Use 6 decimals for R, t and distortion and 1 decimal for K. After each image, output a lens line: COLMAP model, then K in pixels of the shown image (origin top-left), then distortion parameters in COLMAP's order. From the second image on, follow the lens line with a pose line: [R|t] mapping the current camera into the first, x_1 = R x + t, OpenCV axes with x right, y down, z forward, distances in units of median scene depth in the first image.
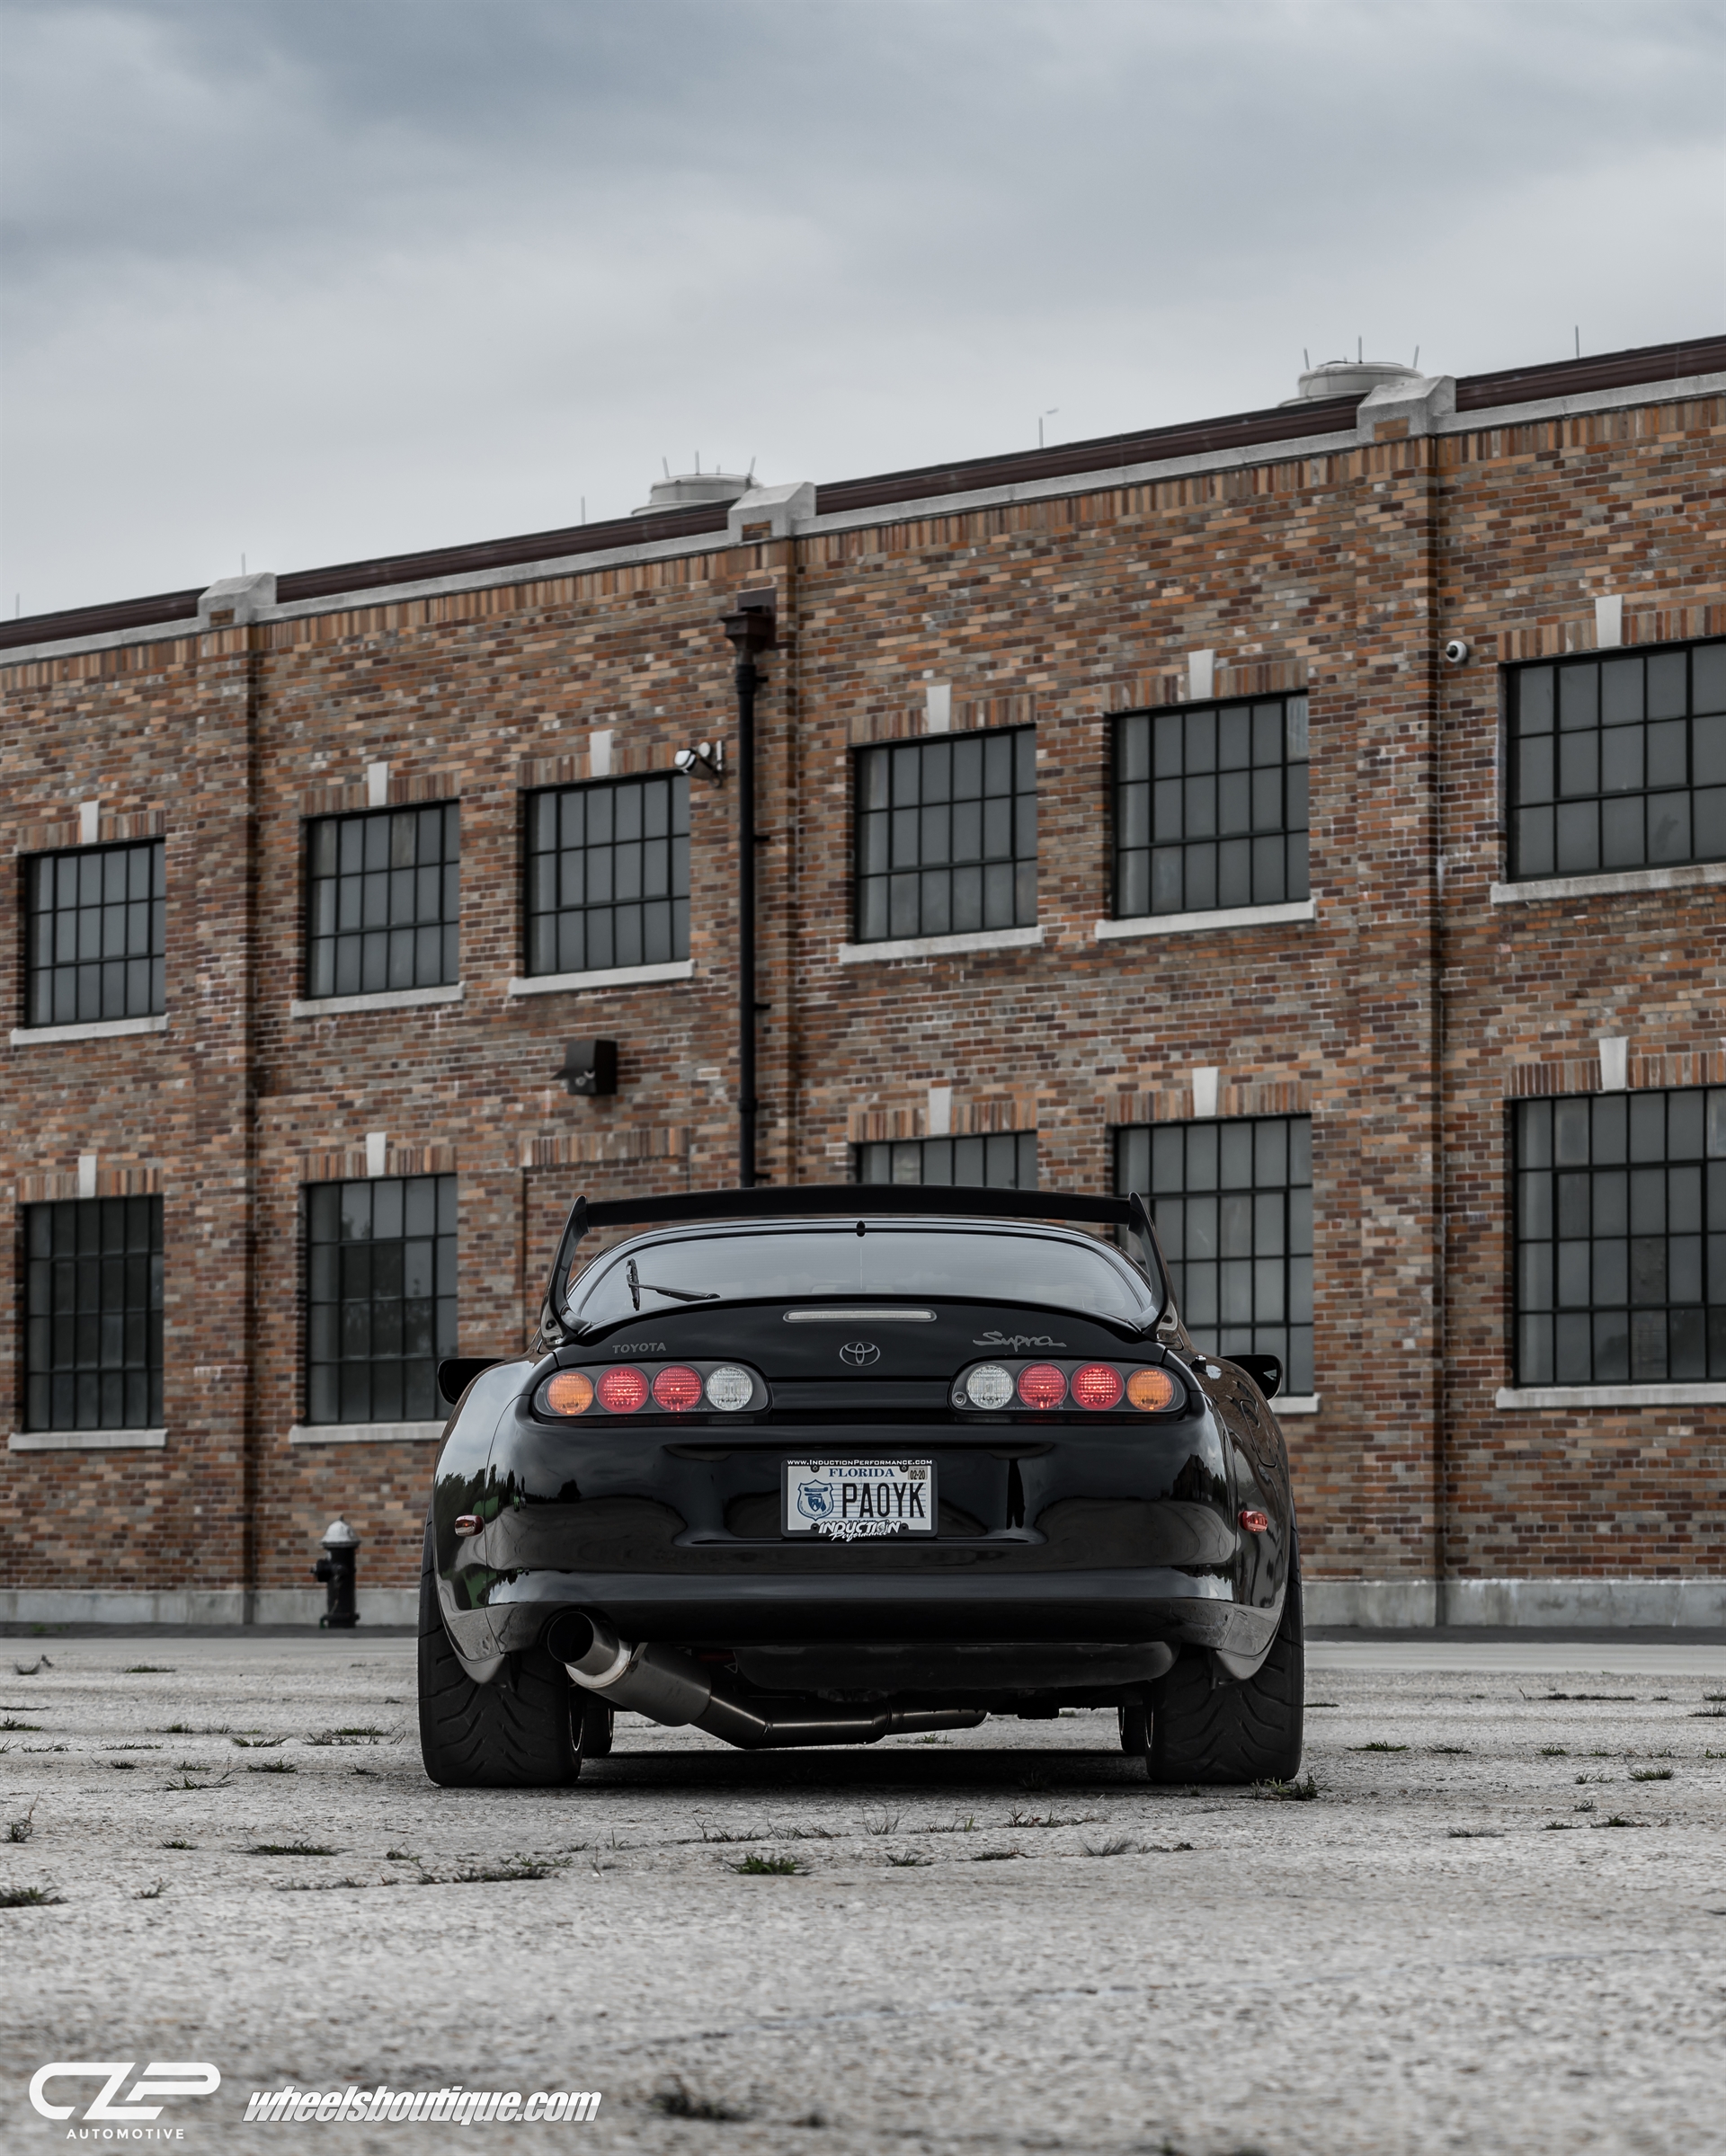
lens RADIAL K [[6434.3, 0, 862.1], [0, 6434.3, 1079.3], [0, 0, 1]] dist [-0.052643, 0.000000]
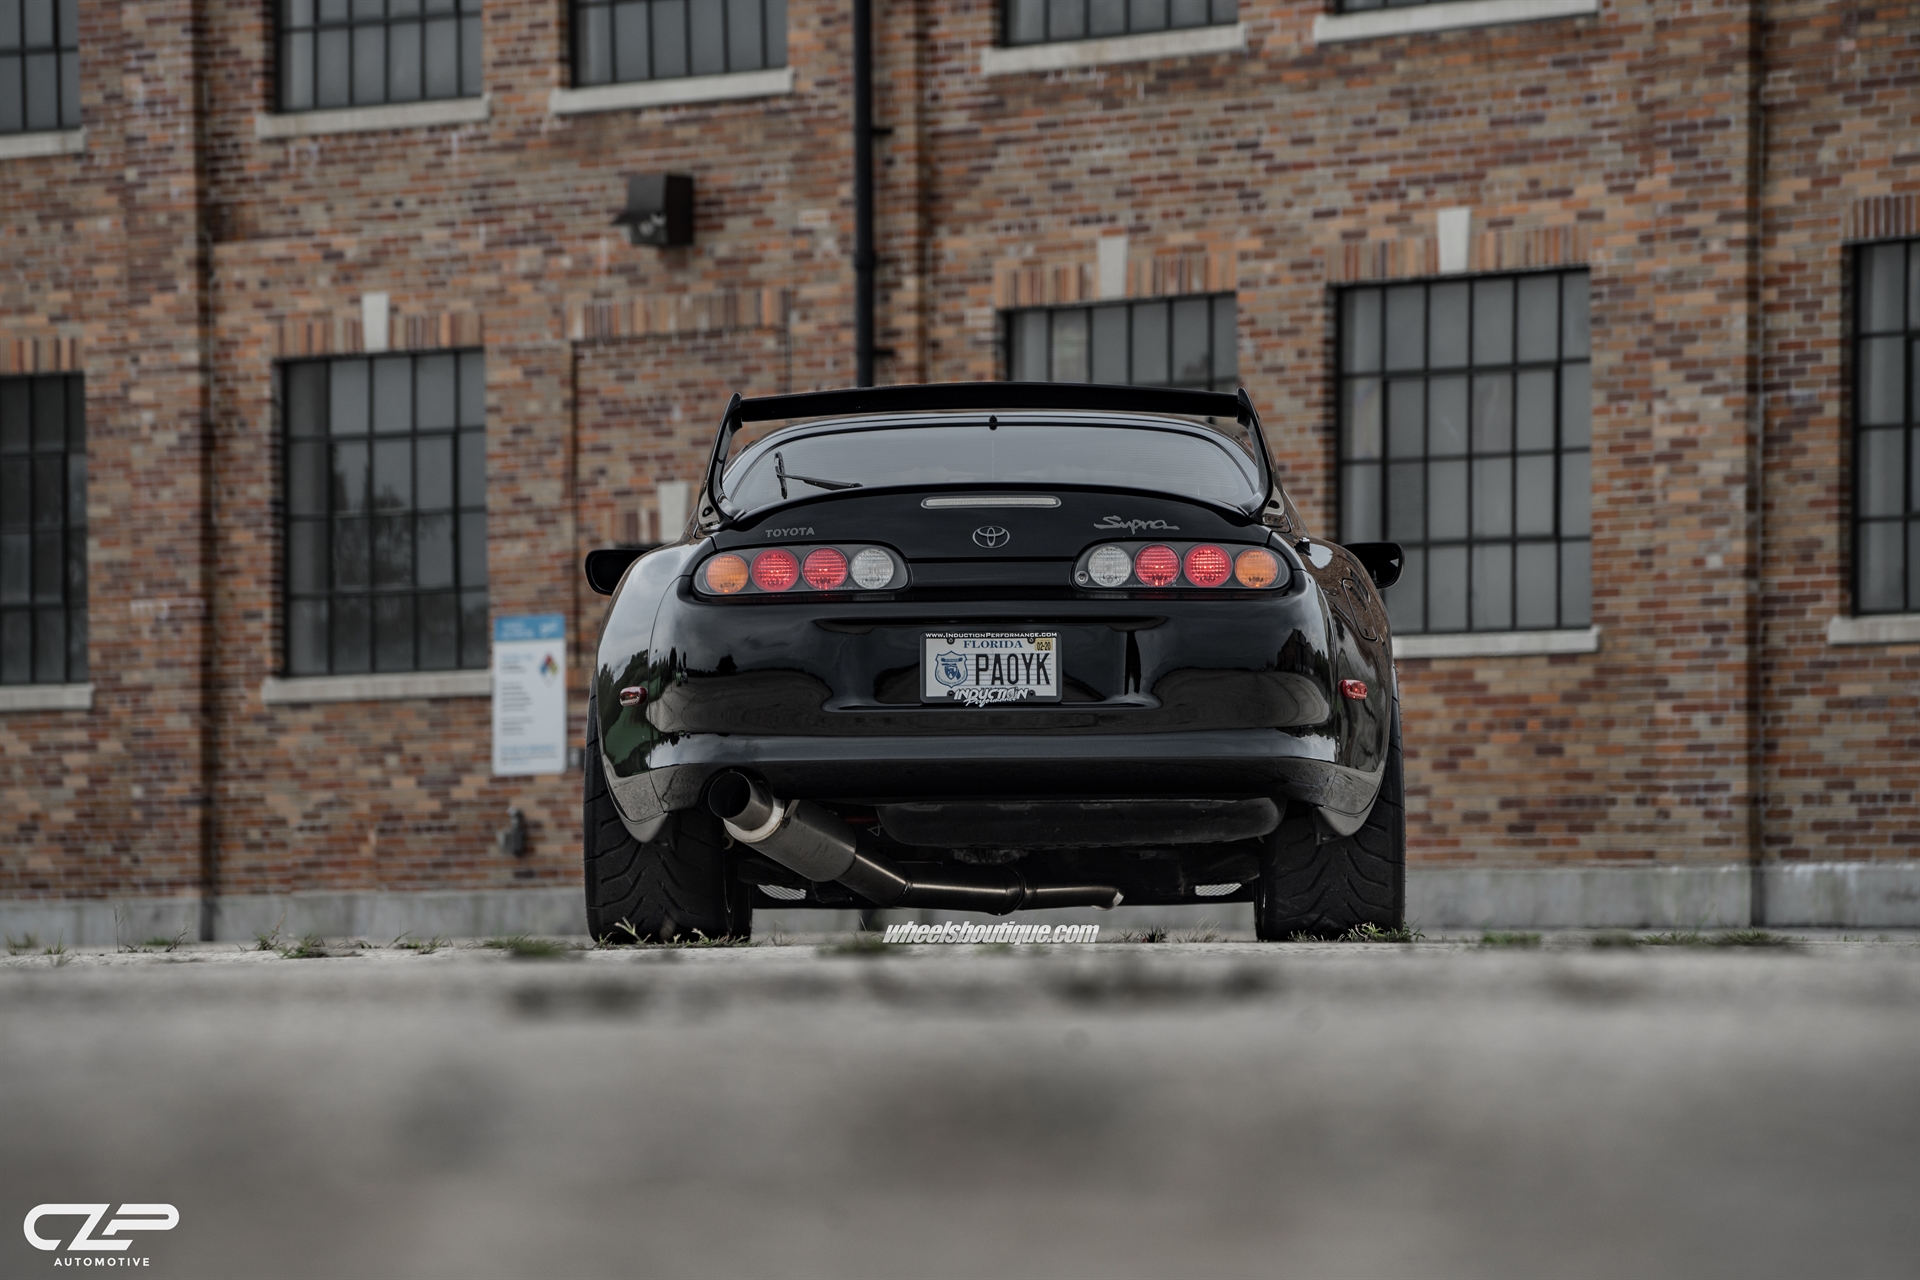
lens RADIAL K [[11178.8, 0, 971.0], [0, 11178.8, 699.7], [0, 0, 1]] dist [3.266774, 0.000000]
pose [[0.999975, -0.003726, -0.006074, 0.003156], [0.004016, 0.998820, 0.048391, -0.008998], [0.005887, -0.048414, 0.998810, -0.371899]]
